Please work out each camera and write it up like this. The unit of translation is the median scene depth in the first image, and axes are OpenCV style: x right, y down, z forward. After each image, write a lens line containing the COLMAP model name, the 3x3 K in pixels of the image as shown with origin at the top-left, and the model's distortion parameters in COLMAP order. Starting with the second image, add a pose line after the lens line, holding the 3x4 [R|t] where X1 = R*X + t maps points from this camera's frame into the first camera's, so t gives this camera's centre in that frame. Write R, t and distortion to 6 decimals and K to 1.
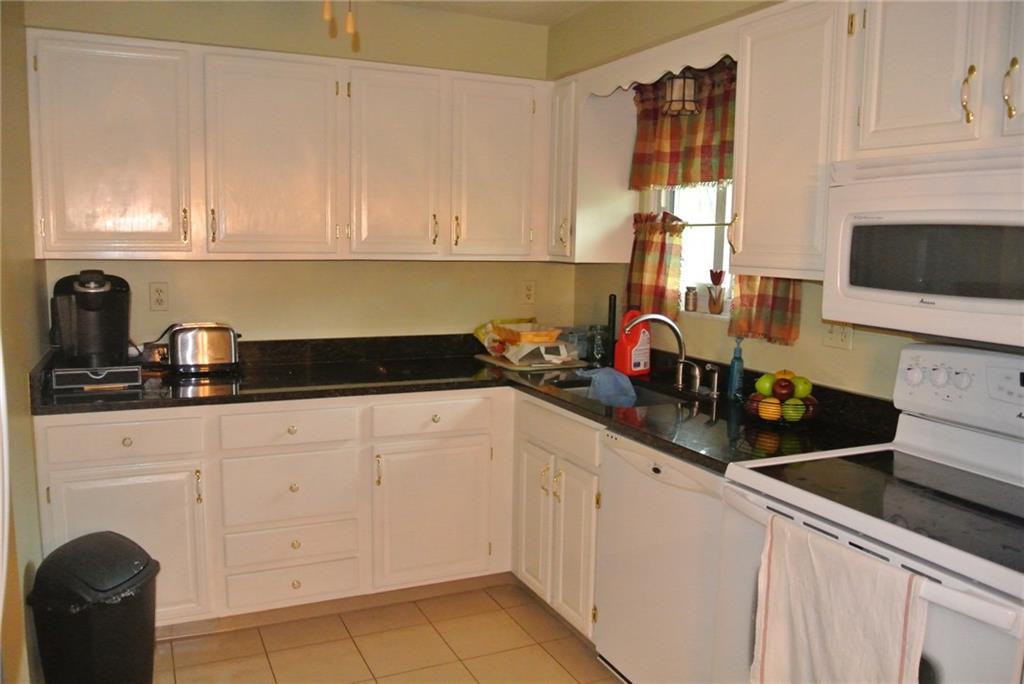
lens RADIAL K [[799.4, 0, 512.6], [0, 799.4, 344.0], [0, 0, 1]] dist [-0.084677, 0.031089]
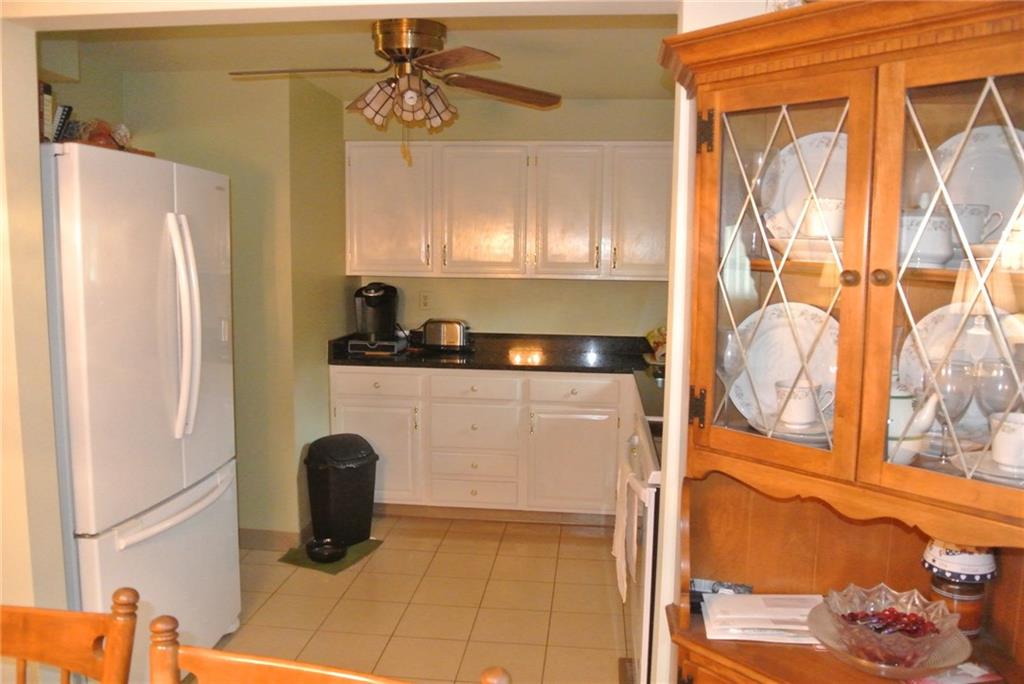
lens RADIAL K [[799.4, 0, 510.5], [0, 799.4, 342.7], [0, 0, 1]] dist [-0.084677, 0.031089]
pose [[0.857029, 0.050398, -0.512797, 0.508271], [-0.062848, 0.997999, -0.006953, 0.022712], [0.511420, 0.038187, 0.858482, -0.260549]]
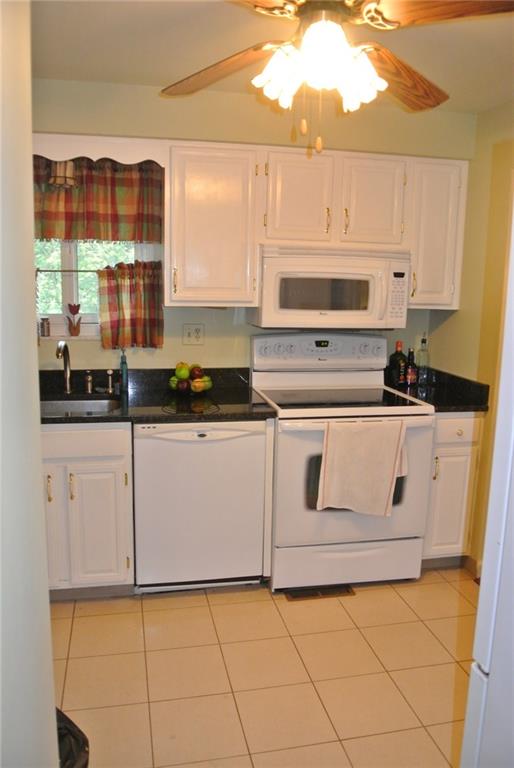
lens RADIAL K [[599.5, 0, 255.8], [0, 599.5, 381.6], [0, 0, 1]] dist [-0.084677, 0.031089]
pose [[0.221032, -0.180894, 0.958344, -0.807107], [0.109965, 0.981004, 0.159809, -0.107694], [-0.969047, 0.070062, 0.236725, 0.548297]]
